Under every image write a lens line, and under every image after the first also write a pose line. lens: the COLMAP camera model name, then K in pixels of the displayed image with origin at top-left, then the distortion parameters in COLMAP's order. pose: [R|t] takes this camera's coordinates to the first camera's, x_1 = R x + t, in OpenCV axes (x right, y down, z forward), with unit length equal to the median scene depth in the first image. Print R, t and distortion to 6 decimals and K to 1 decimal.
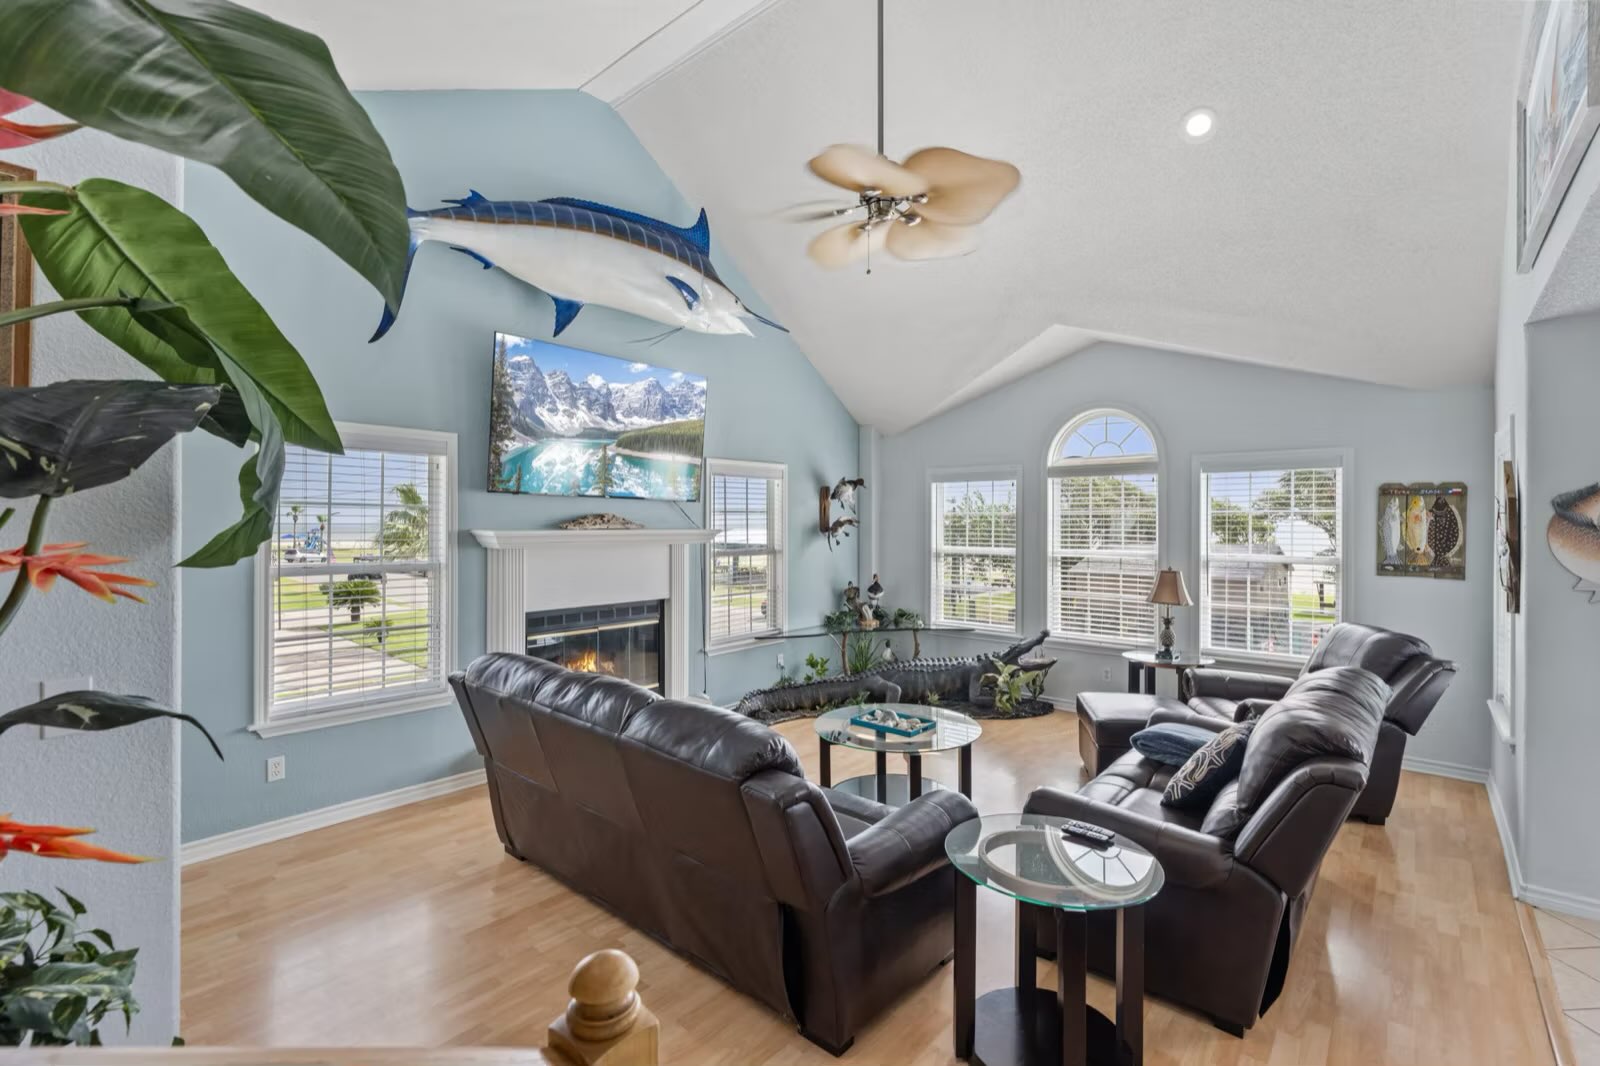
lens RADIAL K [[723.1, 0, 800.1], [0, 723.1, 527.9], [0, 0, 1]] dist [-0.003613, 0.000442]
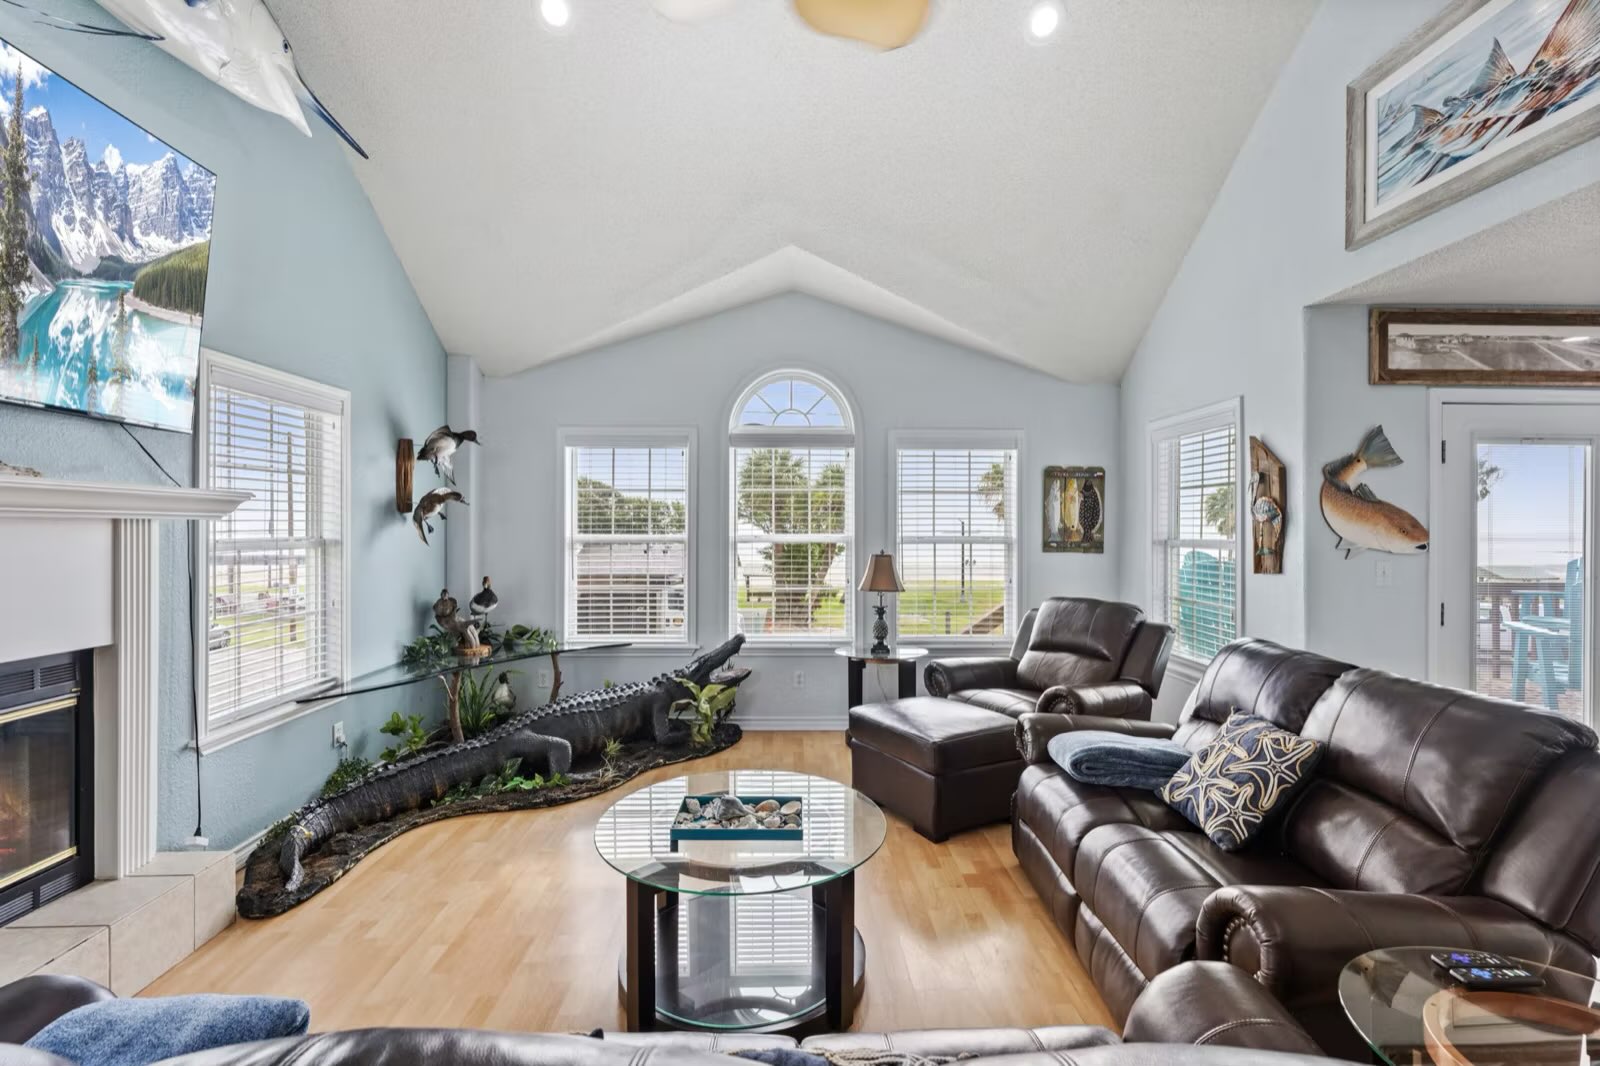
lens RADIAL K [[723.1, 0, 800.1], [0, 723.1, 527.9], [0, 0, 1]] dist [-0.003613, 0.000442]
pose [[0.744145, 0.000943, 0.668018, -0.150045], [0.004312, 0.999971, -0.006215, 0.028806], [-0.668005, 0.007505, 0.744119, 0.364399]]
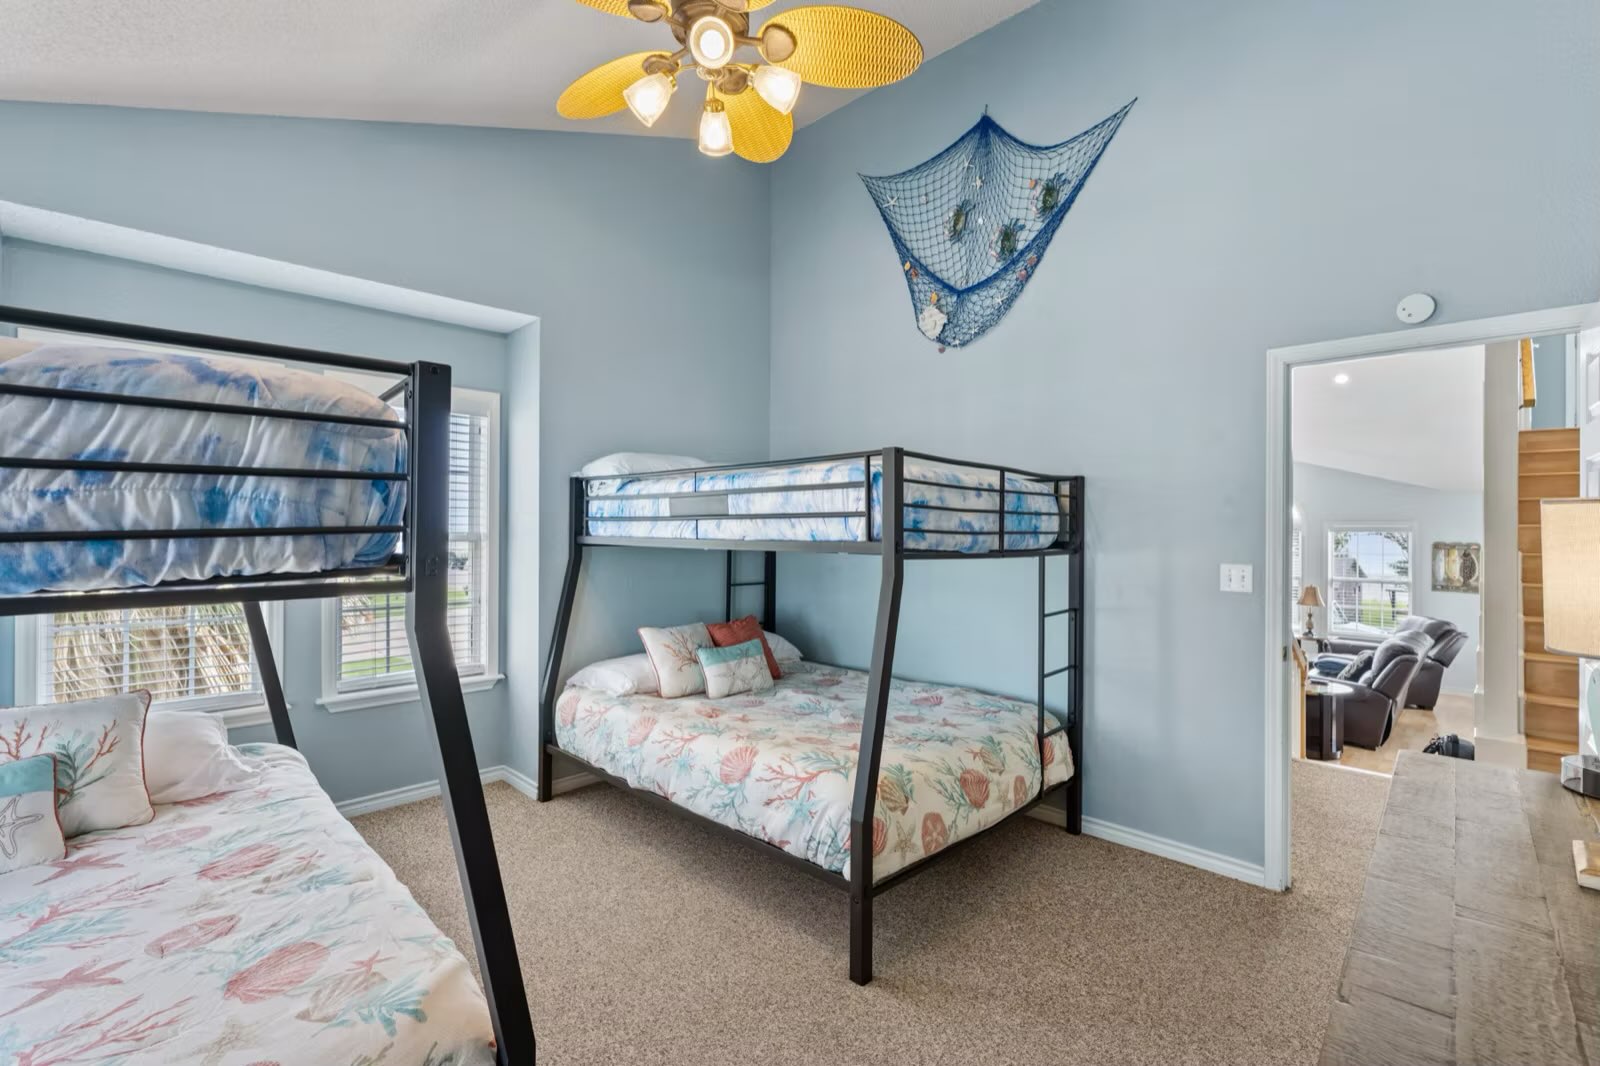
lens RADIAL K [[723.1, 0, 800.1], [0, 723.1, 527.9], [0, 0, 1]] dist [-0.003613, 0.000442]
pose [[0.998086, 0.004170, -0.061702, -0.588579], [-0.004438, 0.999981, -0.004213, -0.067593], [0.061684, 0.004478, 0.998086, -0.791182]]
